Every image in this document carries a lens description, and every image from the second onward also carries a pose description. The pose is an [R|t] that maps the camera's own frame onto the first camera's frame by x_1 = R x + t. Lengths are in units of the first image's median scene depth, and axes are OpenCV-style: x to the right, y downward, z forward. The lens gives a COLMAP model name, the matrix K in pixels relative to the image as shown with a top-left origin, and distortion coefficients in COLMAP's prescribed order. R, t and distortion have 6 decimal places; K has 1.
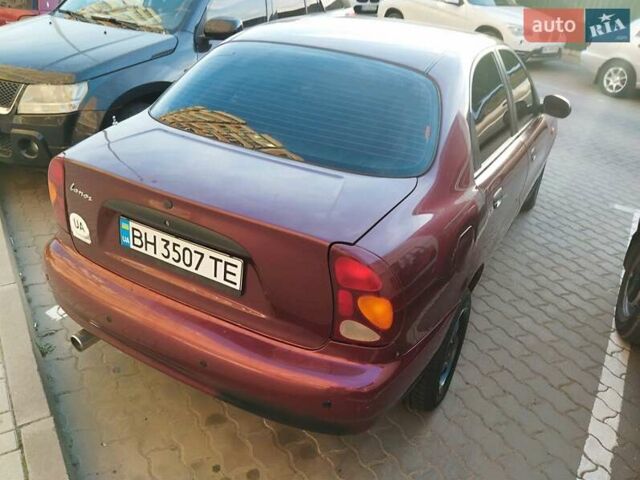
lens RADIAL K [[542.8, 0, 320.0], [0, 542.8, 240.0], [0, 0, 1]] dist [0.115697, -0.275980]
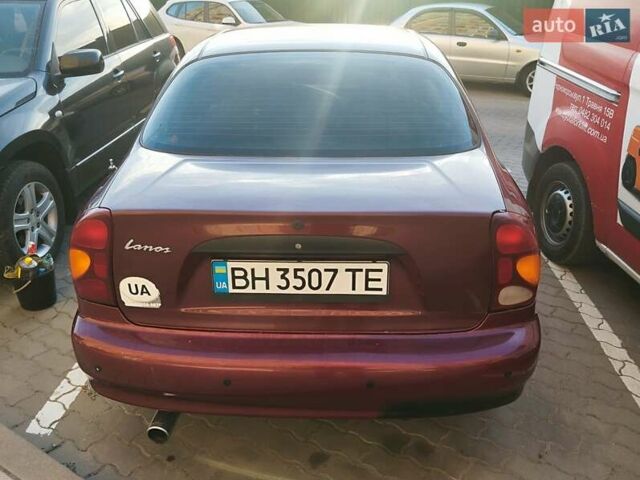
lens RADIAL K [[542.8, 0, 320.0], [0, 542.8, 240.0], [0, 0, 1]] dist [0.115697, -0.275980]
pose [[0.880821, -0.253568, 0.399822, -0.563651], [0.271864, 0.962269, 0.011347, -0.038143], [-0.387613, 0.098702, 0.916523, 0.162738]]
